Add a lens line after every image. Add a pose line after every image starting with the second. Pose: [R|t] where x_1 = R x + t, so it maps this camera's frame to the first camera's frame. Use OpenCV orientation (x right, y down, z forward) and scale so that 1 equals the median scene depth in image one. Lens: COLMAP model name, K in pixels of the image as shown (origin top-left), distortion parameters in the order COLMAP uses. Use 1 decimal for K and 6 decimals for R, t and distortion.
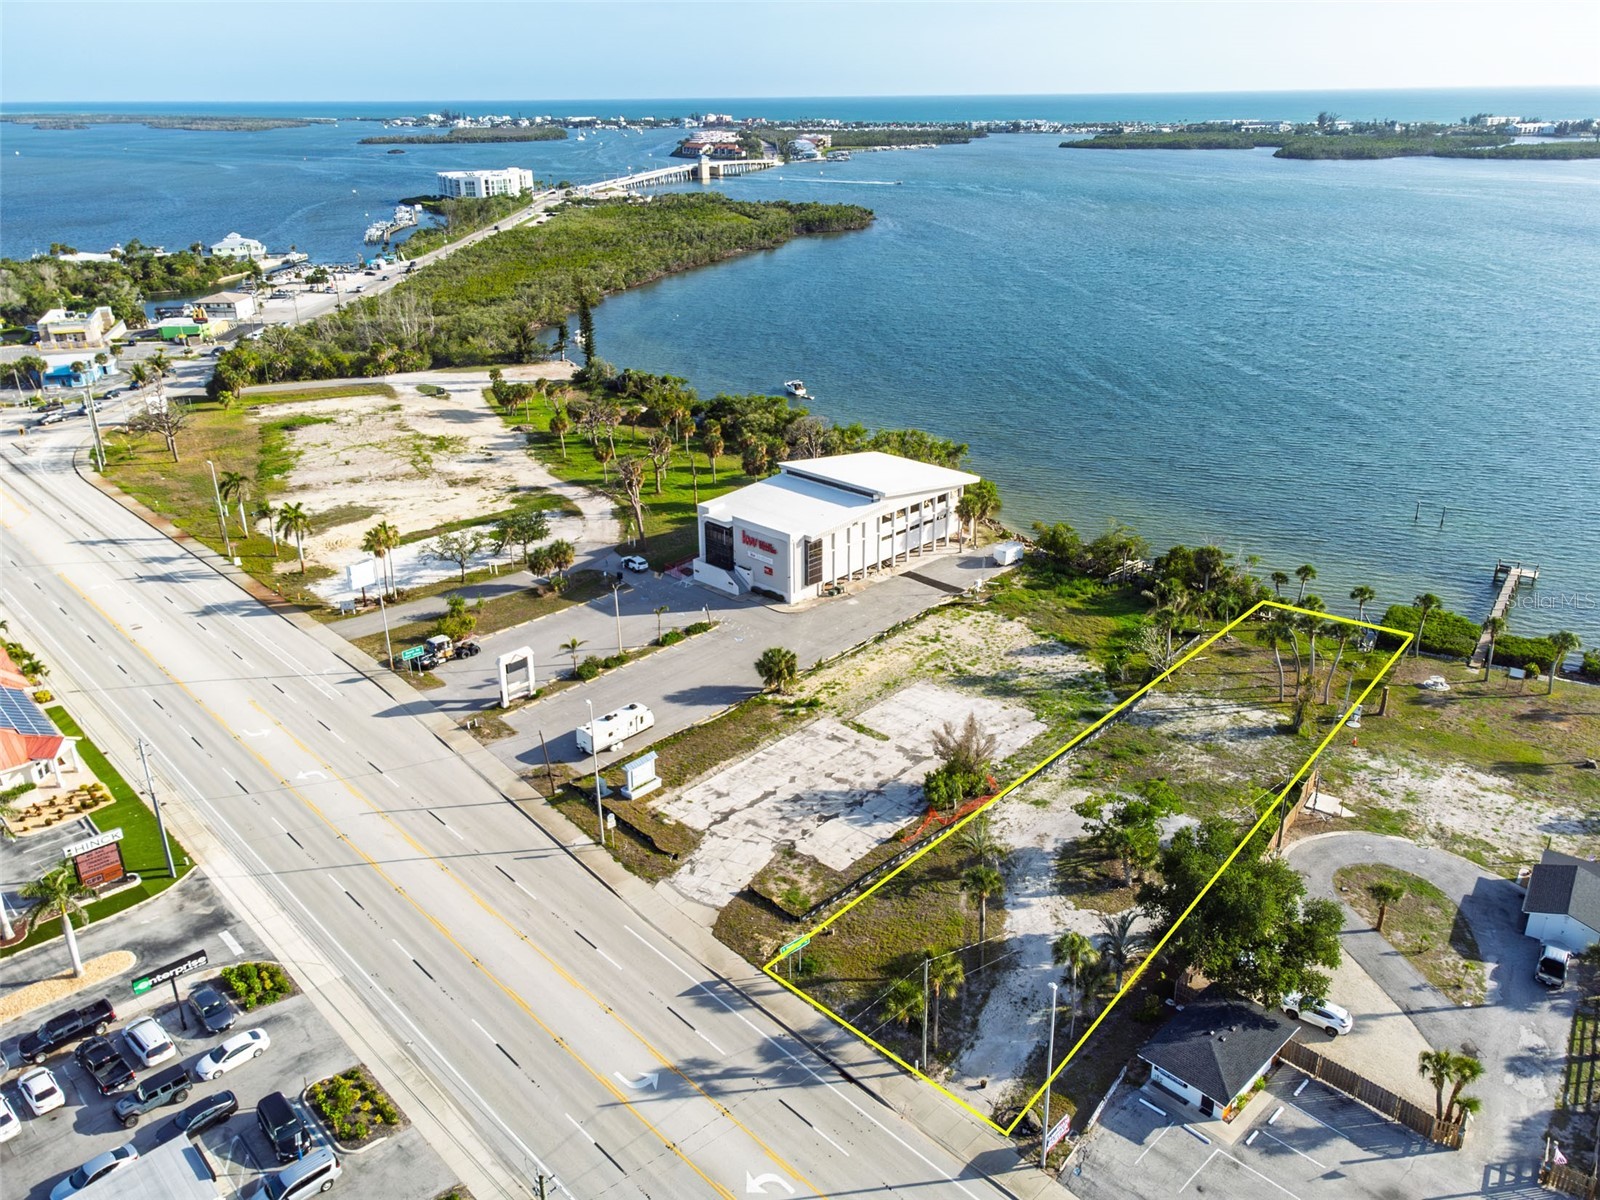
lens RADIAL K [[1224.3, 0, 795.4], [0, 1224.3, 575.6], [0, 0, 1]] dist [0.030887, -0.017992]
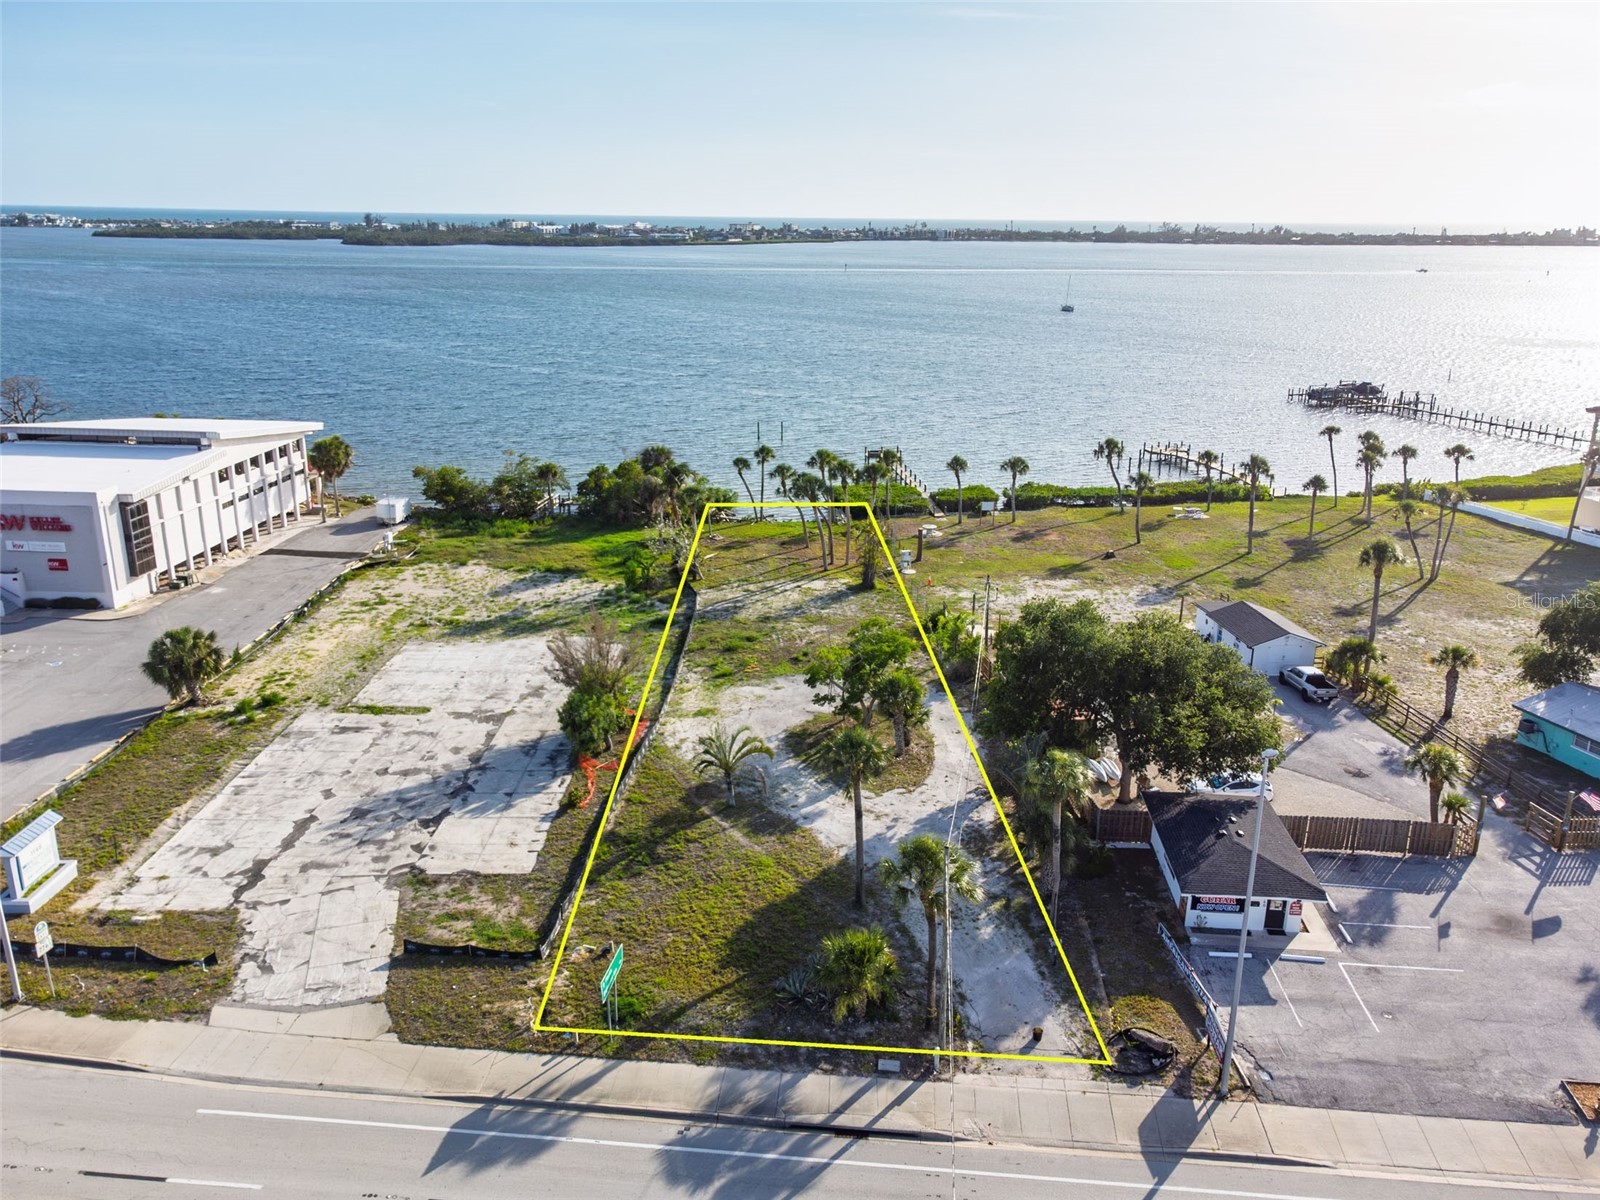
lens RADIAL K [[1224.3, 0, 795.4], [0, 1224.3, 575.6], [0, 0, 1]] dist [0.030887, -0.017992]
pose [[0.751216, -0.170030, 0.637781, -0.158244], [0.226024, 0.974100, -0.006533, 0.100041], [-0.620151, 0.149062, 0.770190, 0.332818]]
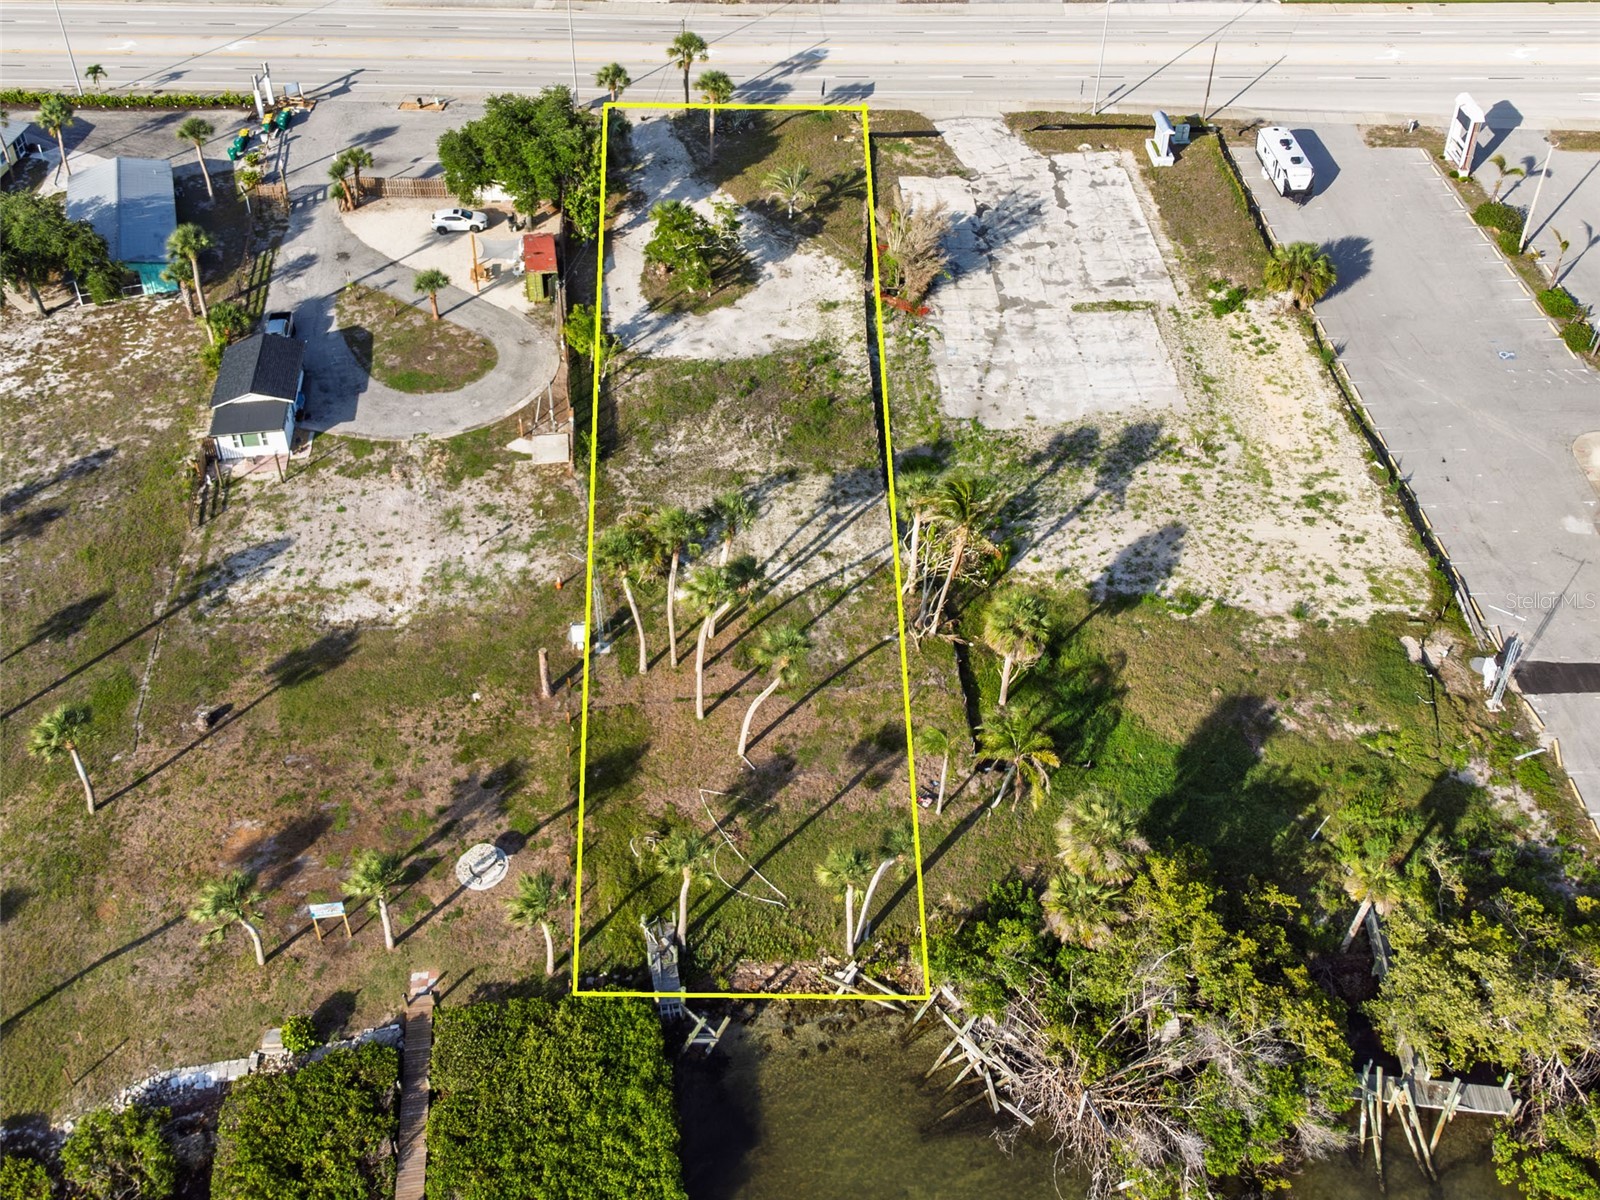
lens RADIAL K [[1584.6, 0, 713.1], [0, 1584.6, 436.2], [0, 0, 1]] dist [0.038883, -0.035541]
pose [[-0.752823, 0.416660, -0.509561, 0.664647], [-0.204312, 0.587990, 0.782639, -0.457955], [0.625711, 0.693298, -0.357524, 1.113496]]
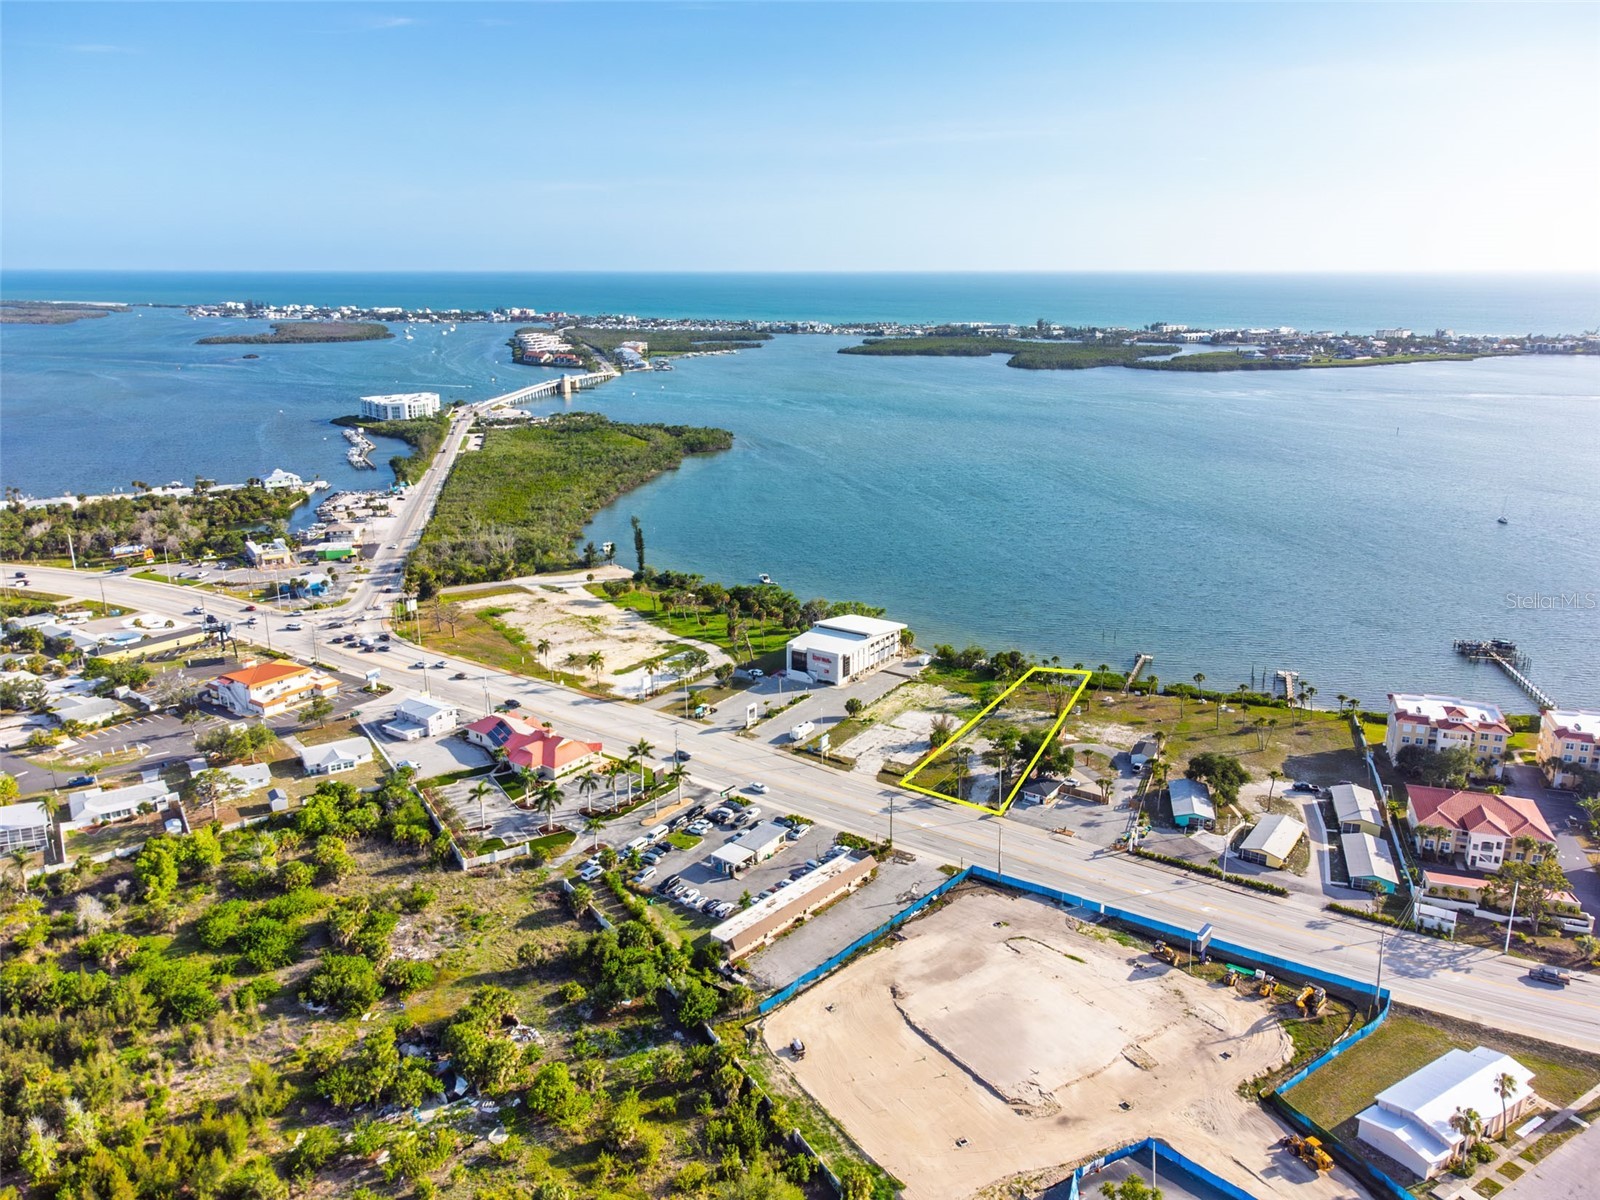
lens RADIAL K [[1204.8, 0, 792.0], [0, 1204.8, 583.5], [0, 0, 1]] dist [0.070168, -0.111444]
pose [[0.982887, -0.038410, 0.180162, -0.529085], [0.059355, 0.991895, -0.112348, 0.089654], [-0.174386, 0.121118, 0.977200, -1.278045]]
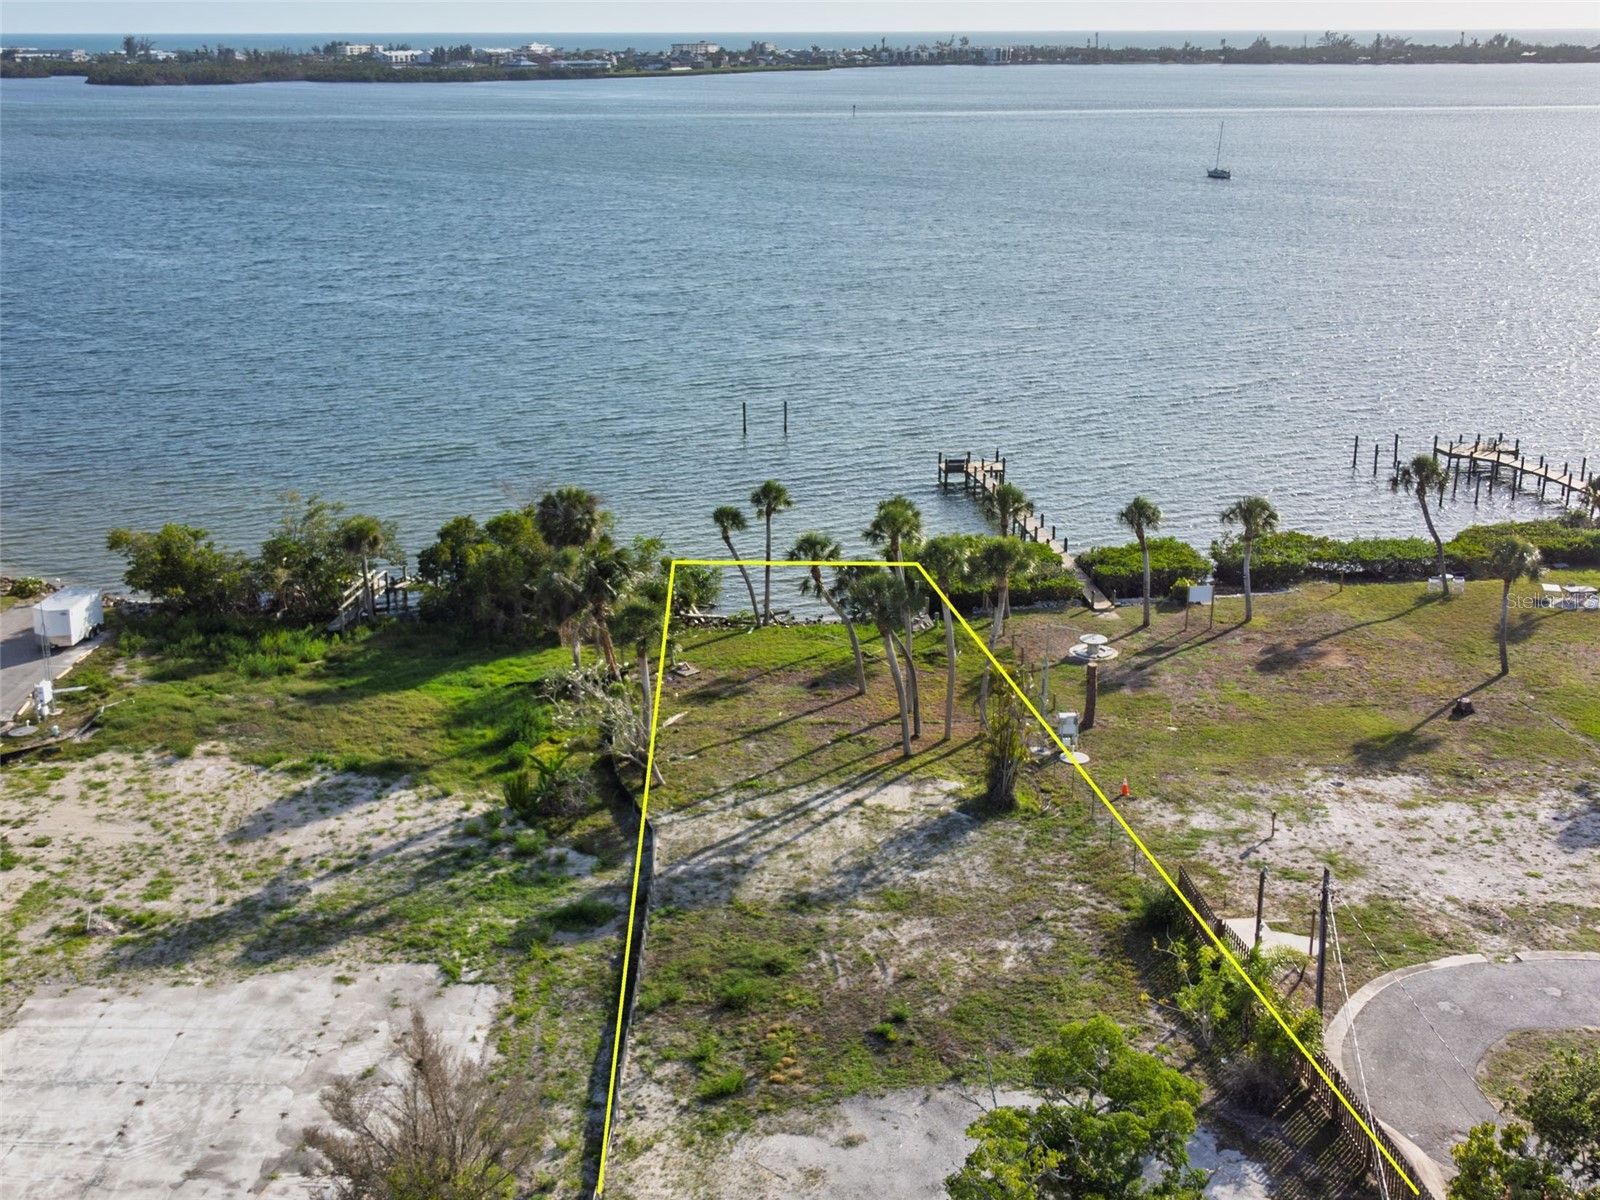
lens RADIAL K [[1805.0, 0, 752.1], [0, 1805.0, 553.3], [0, 0, 1]] dist [0.136111, -0.455643]
pose [[0.756589, -0.176241, 0.629693, -0.032178], [0.237822, 0.971209, -0.013922, 0.027239], [-0.609109, 0.160288, 0.776720, 0.496376]]
